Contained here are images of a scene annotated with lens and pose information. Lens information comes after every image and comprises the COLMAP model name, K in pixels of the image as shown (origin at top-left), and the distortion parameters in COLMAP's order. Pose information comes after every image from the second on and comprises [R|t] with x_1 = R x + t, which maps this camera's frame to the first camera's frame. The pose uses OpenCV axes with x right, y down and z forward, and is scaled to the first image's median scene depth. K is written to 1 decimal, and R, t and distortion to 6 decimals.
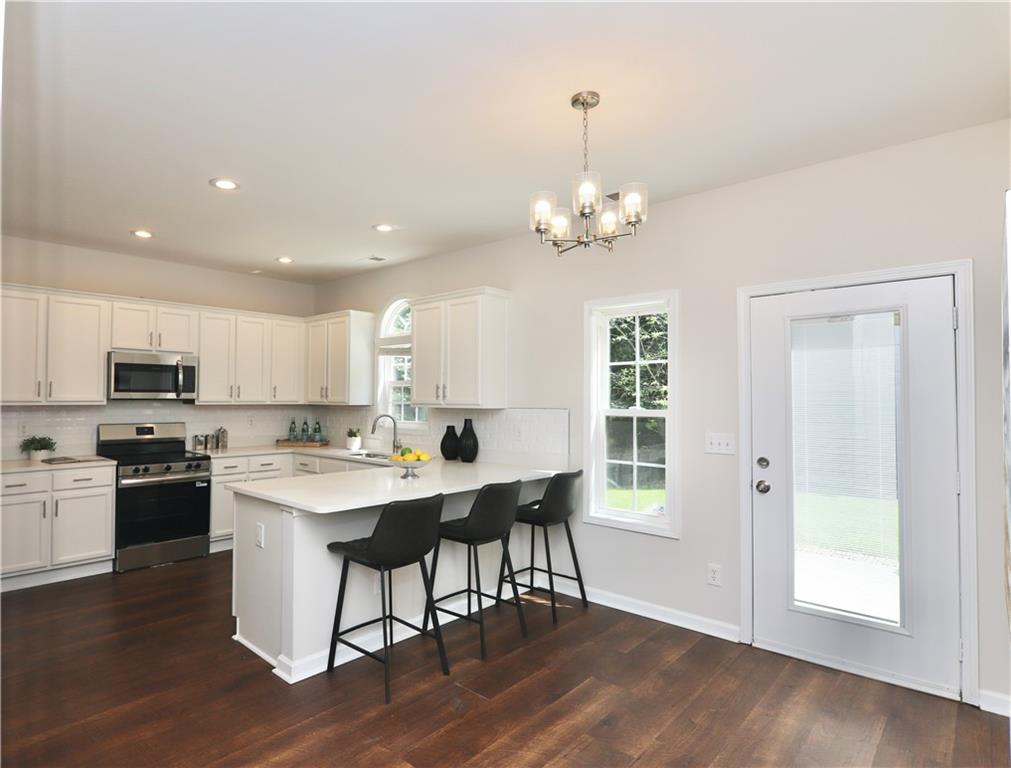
lens RADIAL K [[562.1, 0, 430.3], [0, 562.1, 386.4], [0, 0, 1]] dist [0.000851, -0.000453]
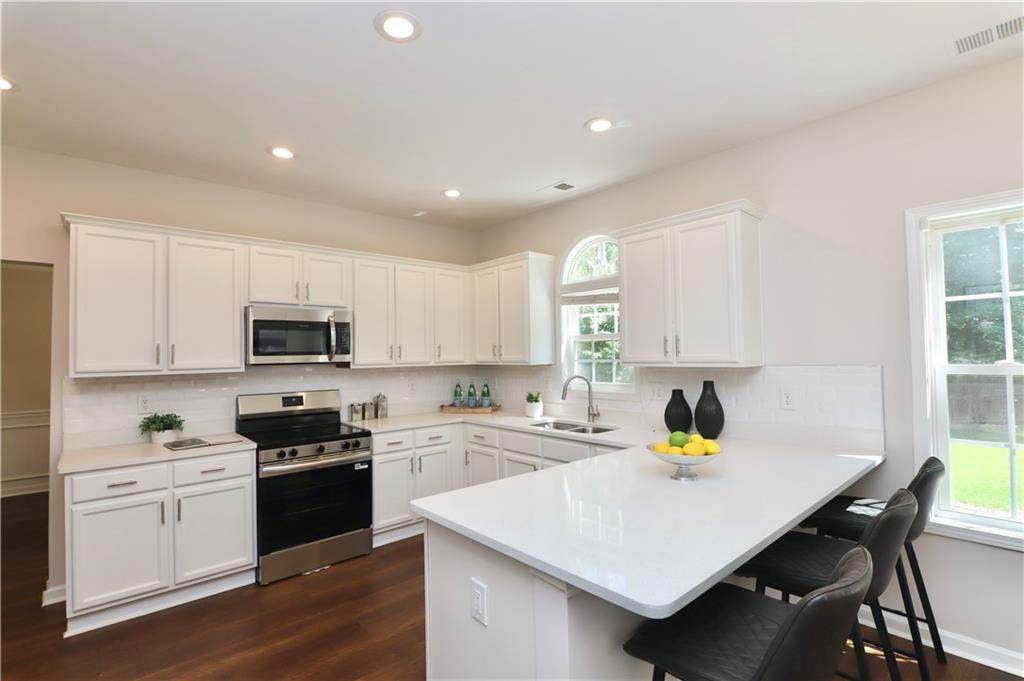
lens RADIAL K [[467.9, 0, 513.9], [0, 467.9, 343.6], [0, 0, 1]] dist [-0.008785, -0.000213]
pose [[0.998745, -0.023986, -0.043958, -0.147923], [0.023910, 0.999712, -0.002244, 0.002560], [0.043999, 0.001190, 0.999031, 0.324330]]
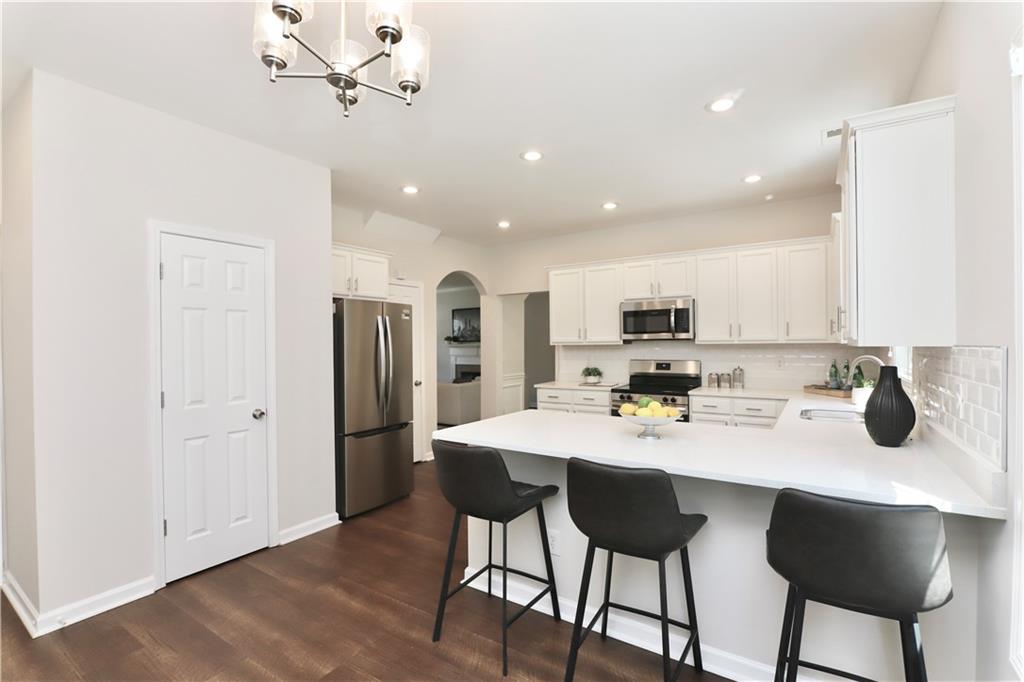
lens RADIAL K [[467.9, 0, 513.9], [0, 467.9, 344.1], [0, 0, 1]] dist [-0.008785, -0.000213]
pose [[0.214952, -0.005042, -0.976612, 0.388884], [0.032166, 0.999481, 0.001920, 0.020645], [0.976095, -0.031826, 0.215003, 0.495351]]
